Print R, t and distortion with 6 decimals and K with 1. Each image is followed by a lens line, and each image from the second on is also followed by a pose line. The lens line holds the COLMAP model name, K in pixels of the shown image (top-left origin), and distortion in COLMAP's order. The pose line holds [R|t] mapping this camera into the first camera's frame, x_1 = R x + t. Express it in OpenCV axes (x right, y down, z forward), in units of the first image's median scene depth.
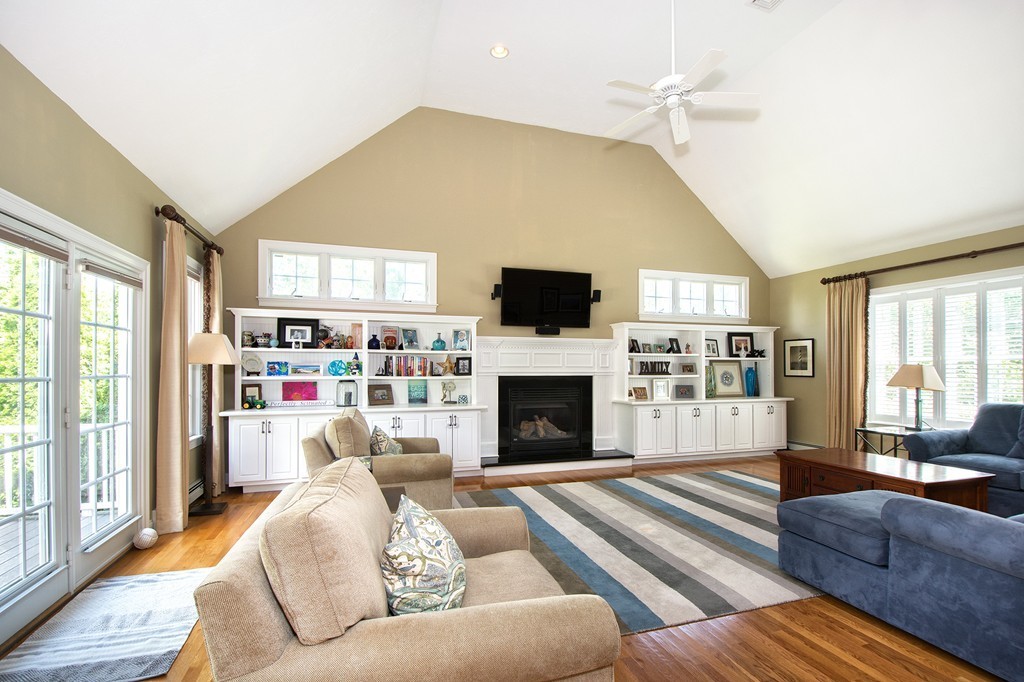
lens RADIAL K [[488.6, 0, 527.8], [0, 488.6, 366.6], [0, 0, 1]] dist [0.016074, -0.001551]
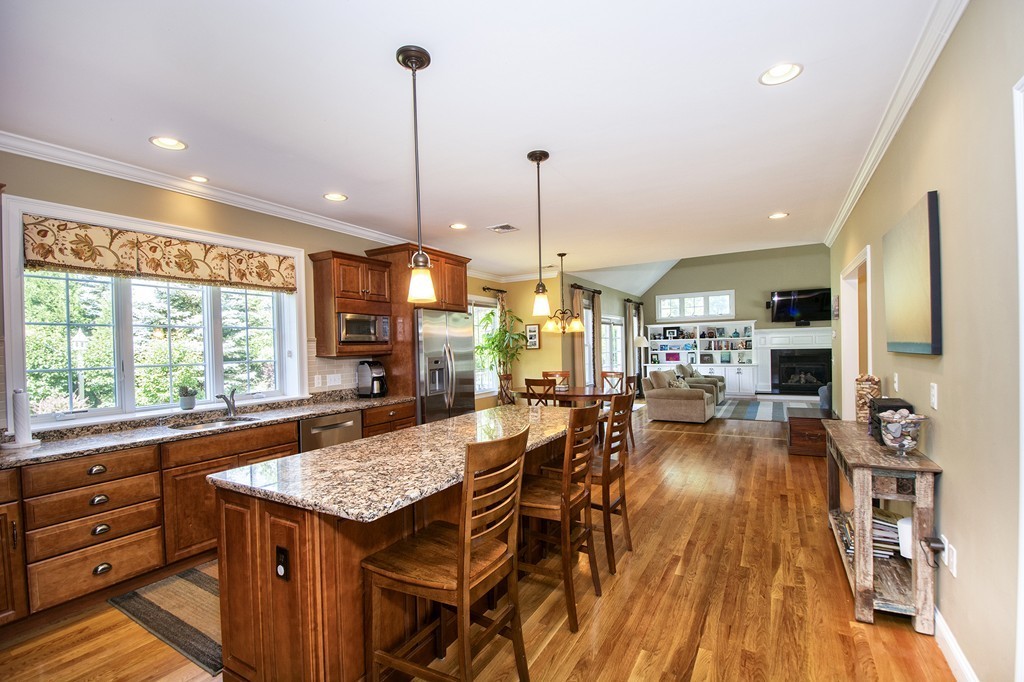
lens RADIAL K [[435.8, 0, 524.5], [0, 435.8, 352.0], [0, 0, 1]] dist [0.002505, -0.000049]
pose [[0.670766, -0.009897, -0.741603, 0.627012], [0.023559, 0.999691, 0.007968, -0.008157], [0.741295, -0.022816, 0.670792, -0.962195]]
